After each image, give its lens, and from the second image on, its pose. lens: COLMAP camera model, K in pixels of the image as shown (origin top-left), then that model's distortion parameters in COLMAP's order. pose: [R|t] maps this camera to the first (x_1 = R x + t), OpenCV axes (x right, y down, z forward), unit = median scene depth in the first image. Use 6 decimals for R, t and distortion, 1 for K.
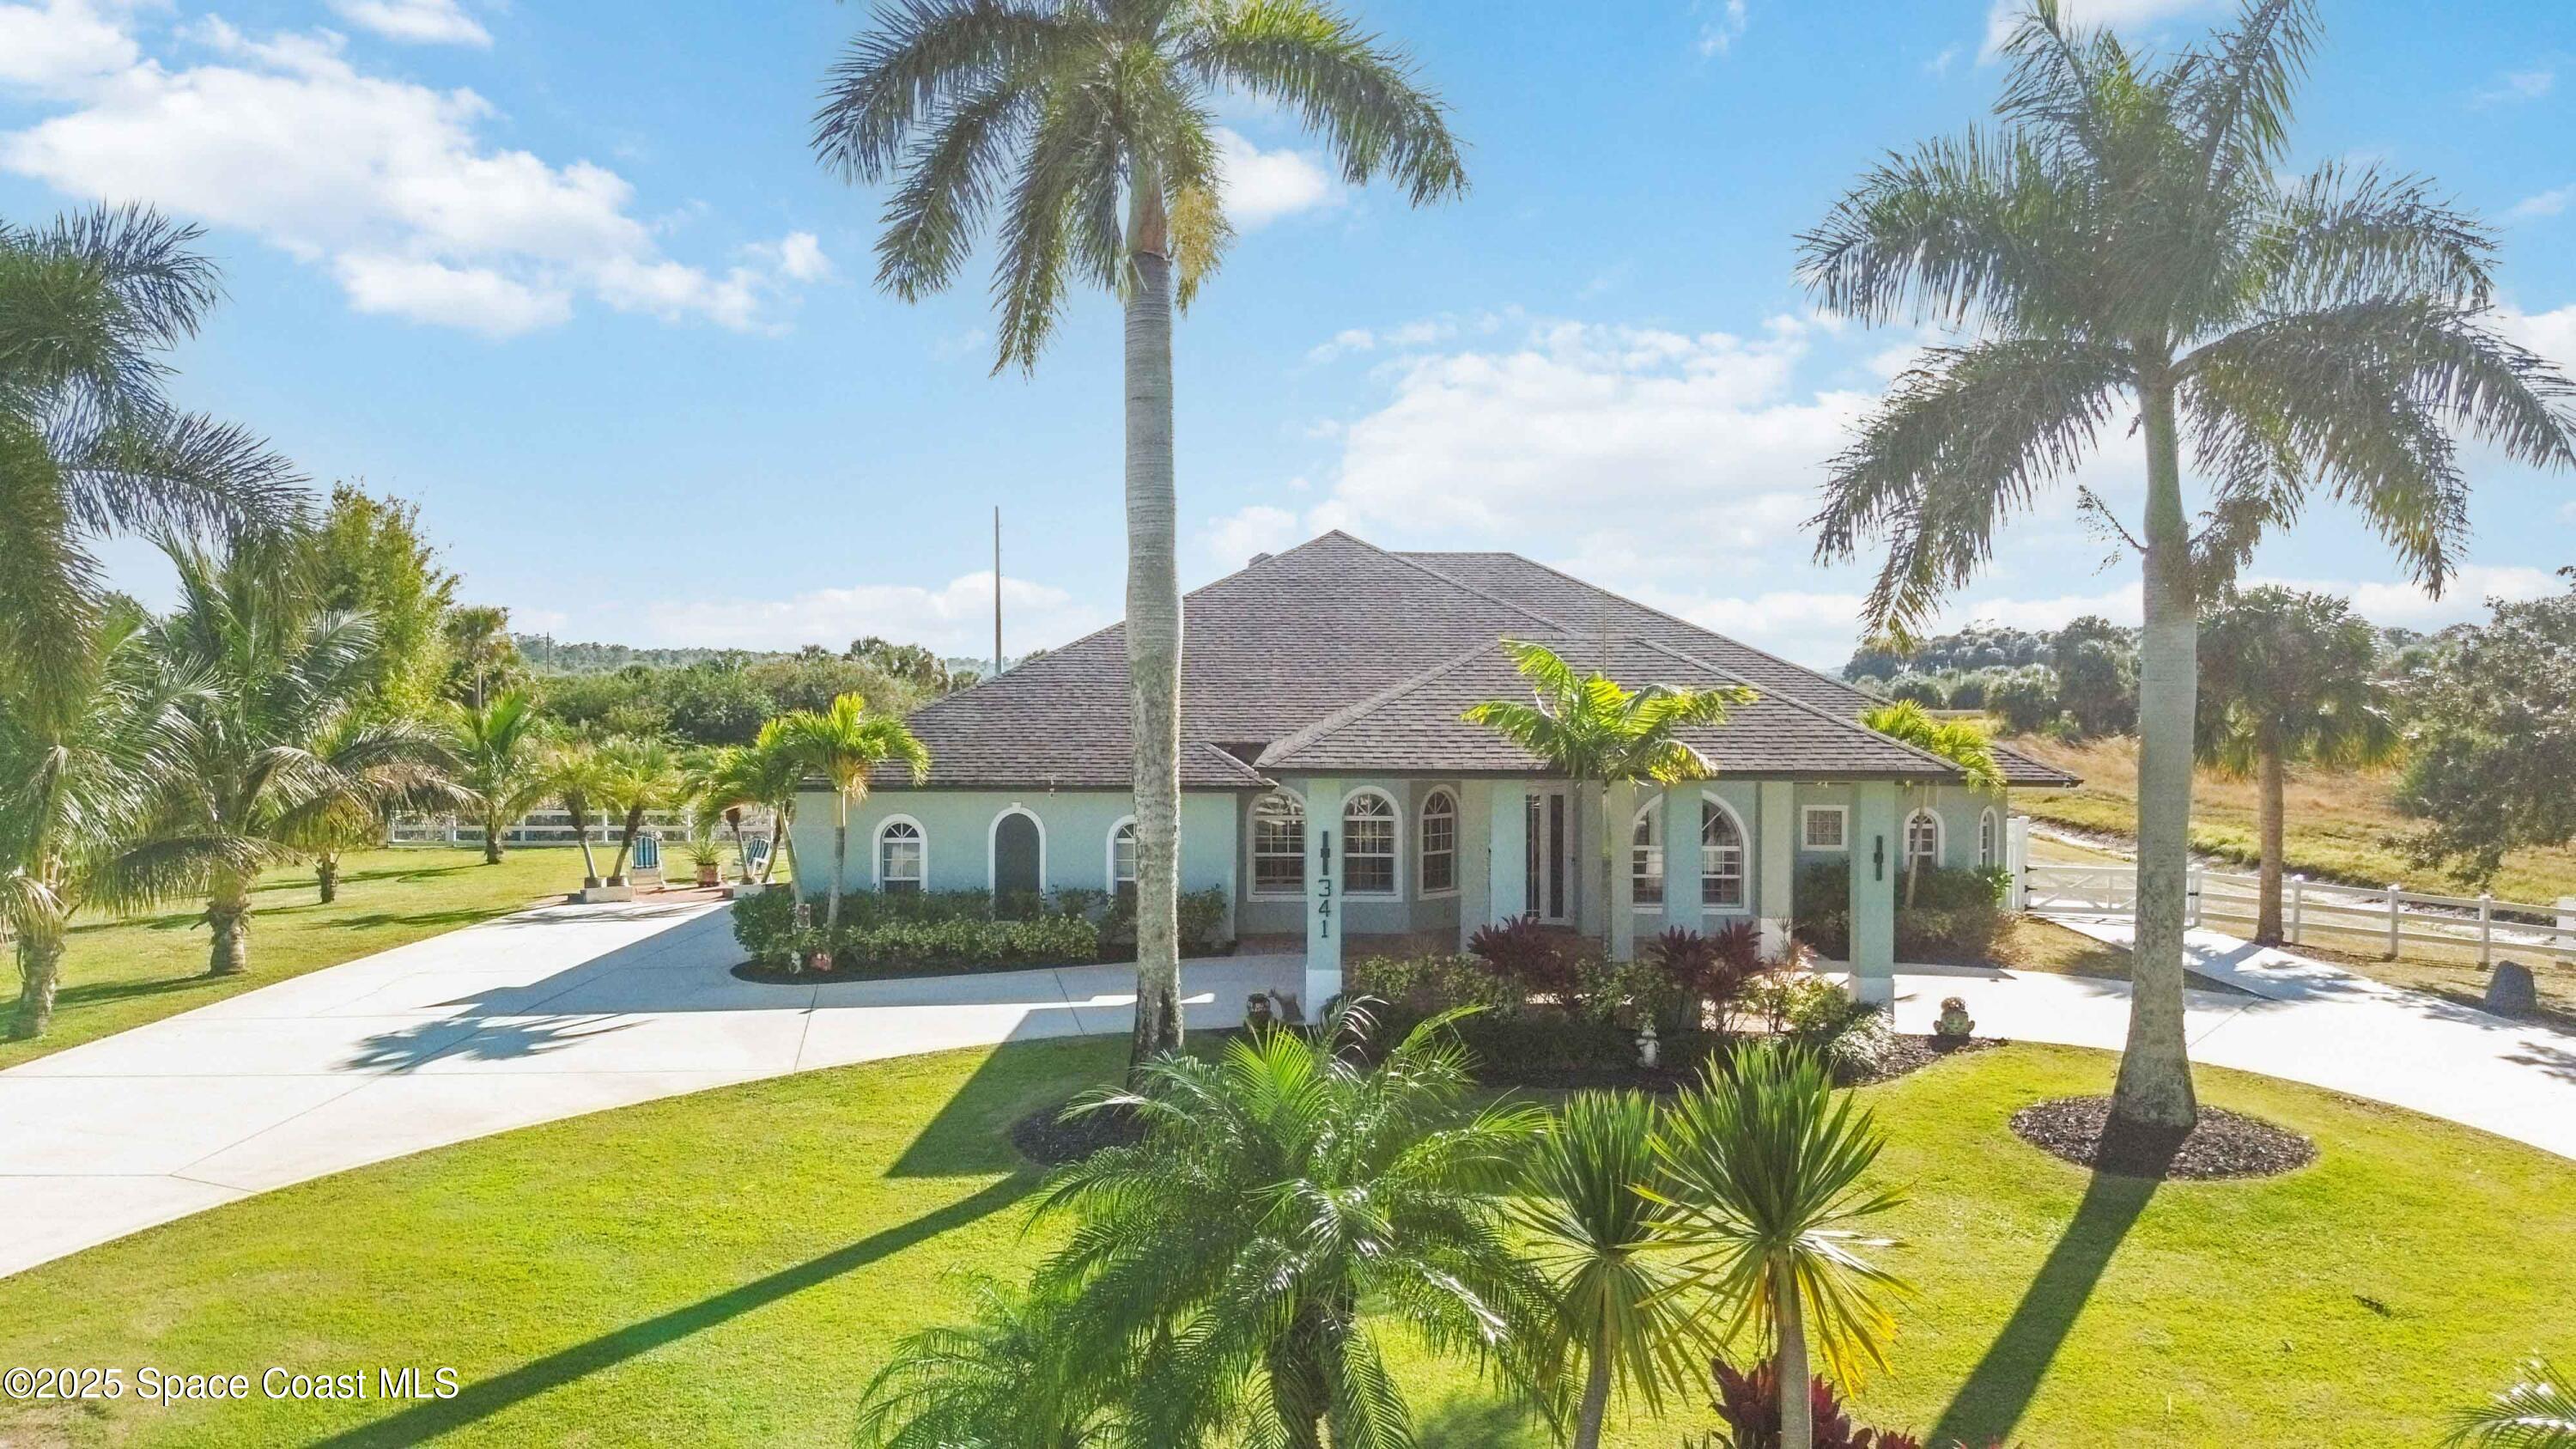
lens RADIAL K [[1817.0, 0, 1274.8], [0, 1817.0, 685.9], [0, 0, 1]] dist [0.101123, -0.128019]
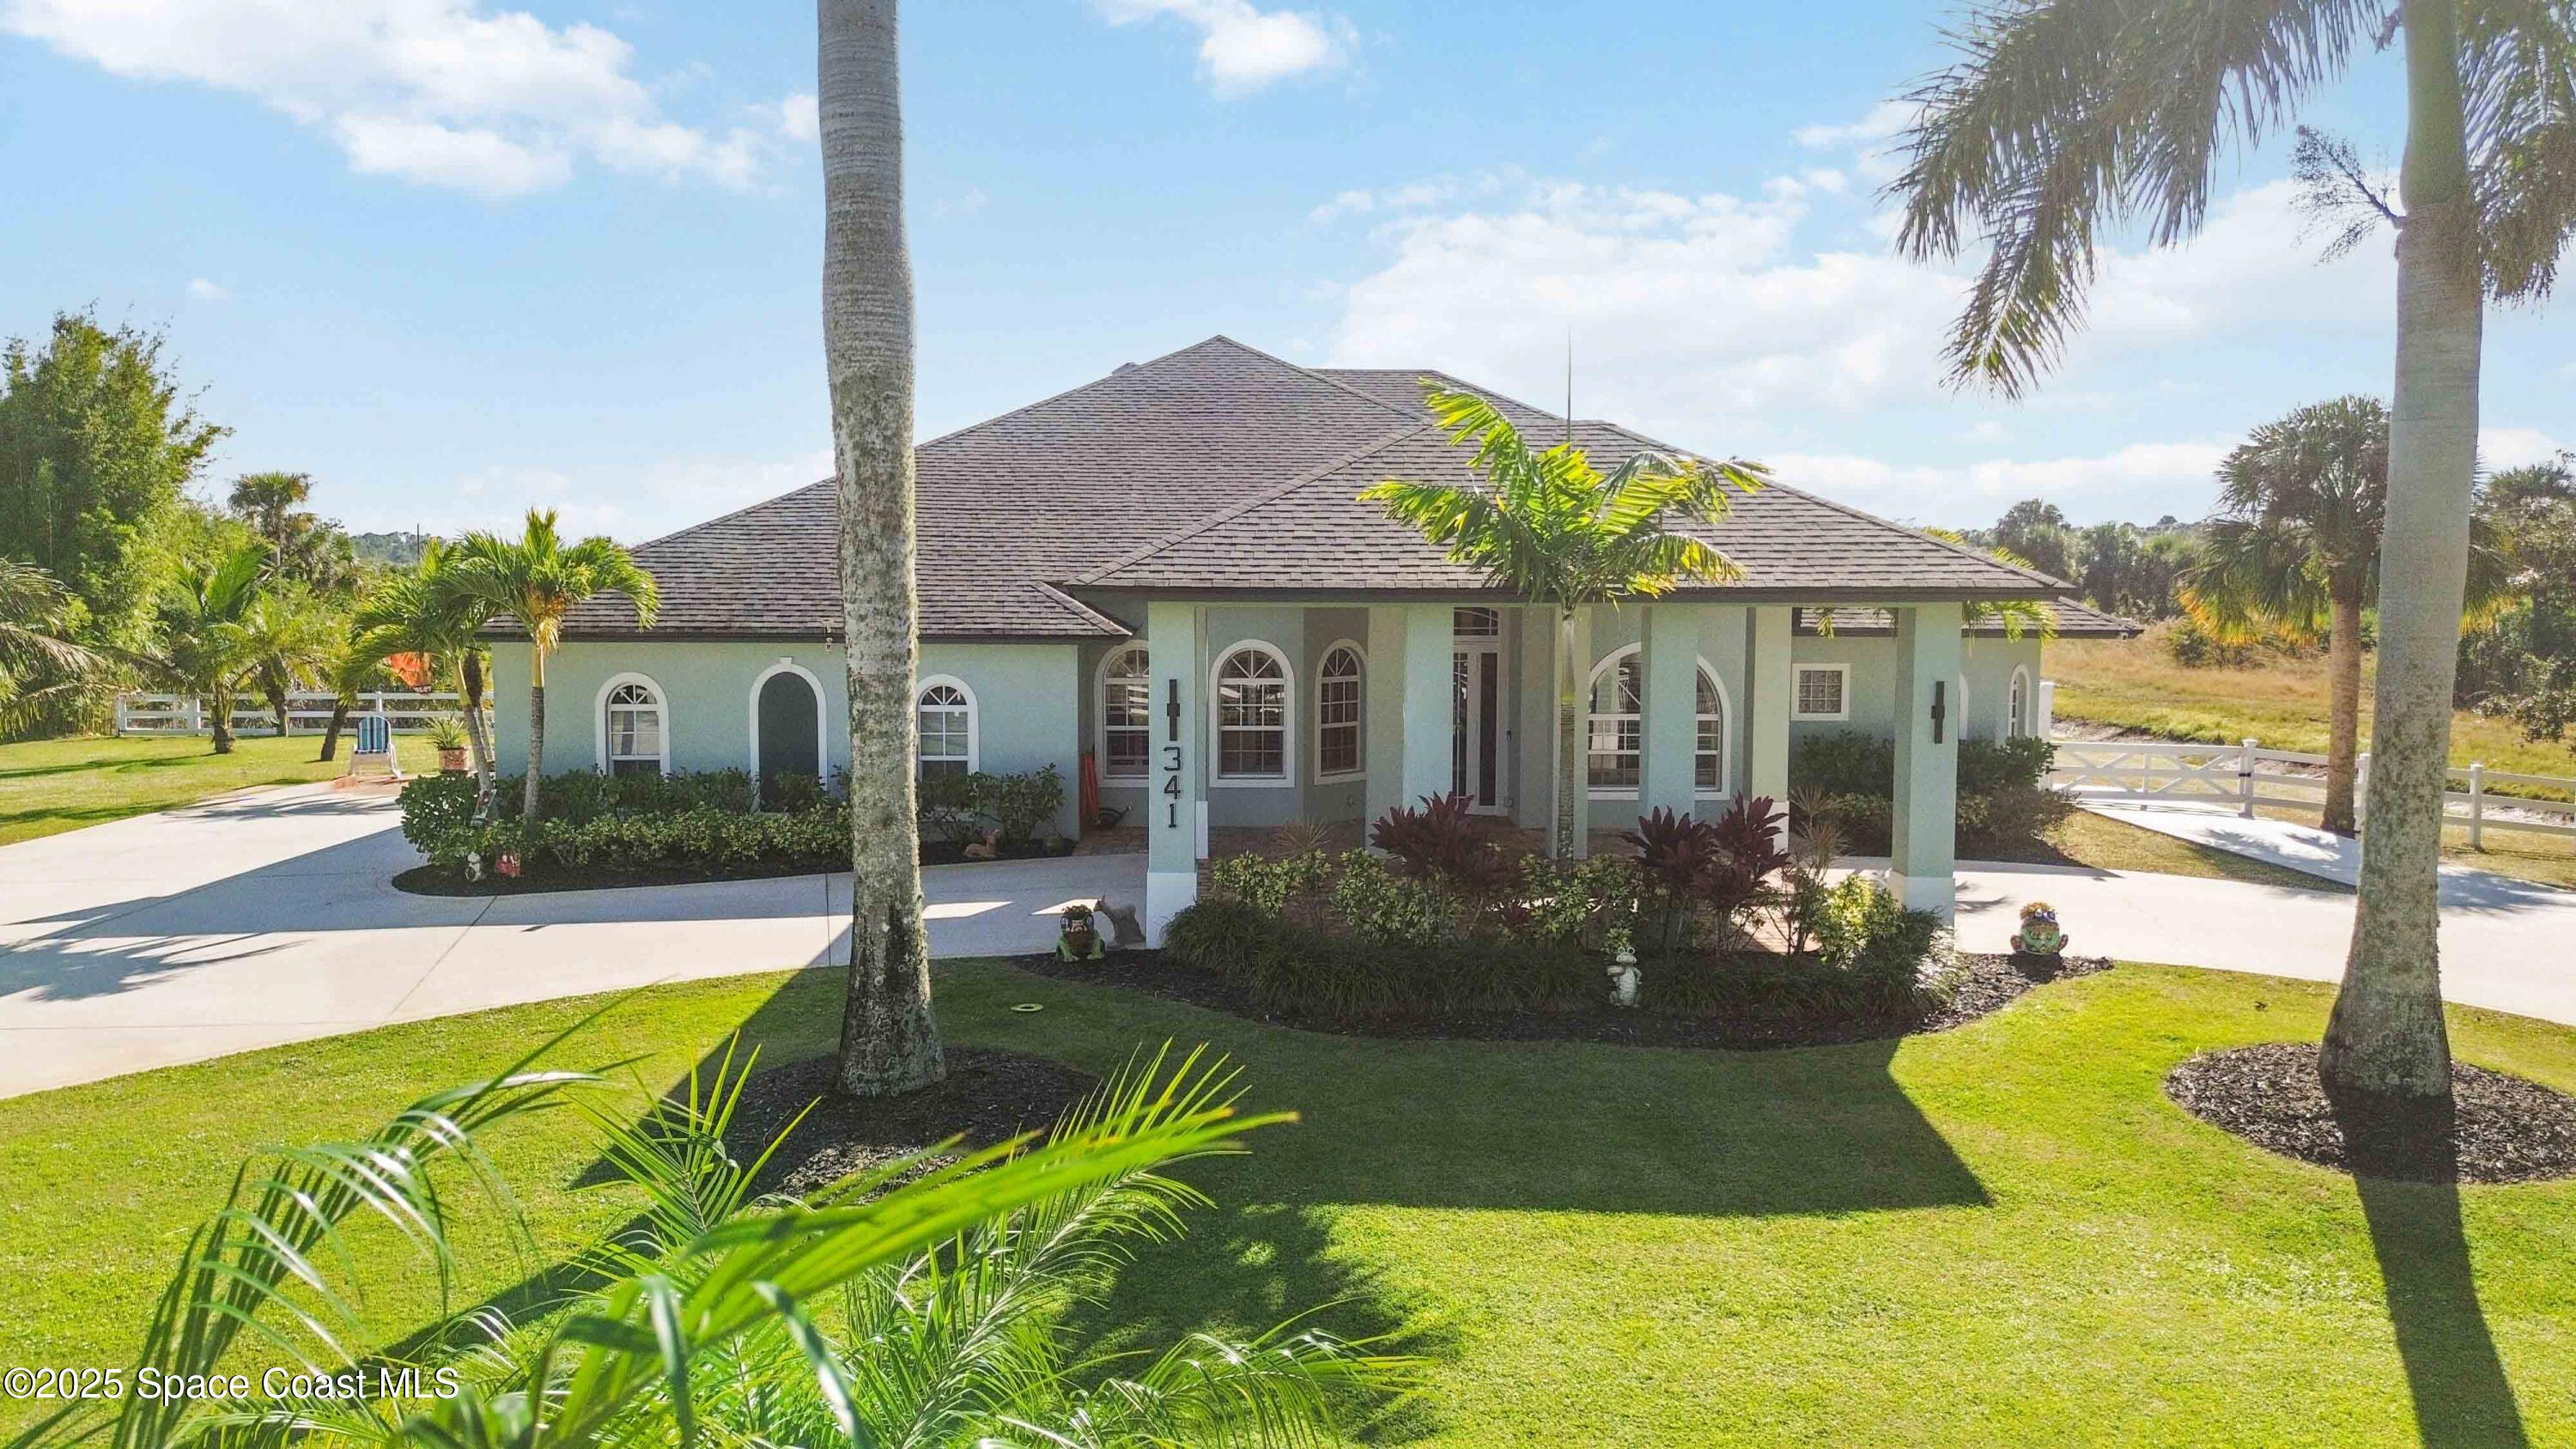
lens RADIAL K [[1817.0, 0, 1274.8], [0, 1817.0, 685.9], [0, 0, 1]] dist [0.101123, -0.128019]
pose [[0.999043, -0.001251, 0.043717, 0.035448], [-0.001002, 0.998674, 0.051466, 0.044709], [-0.043724, -0.051460, 0.997717, 0.281290]]
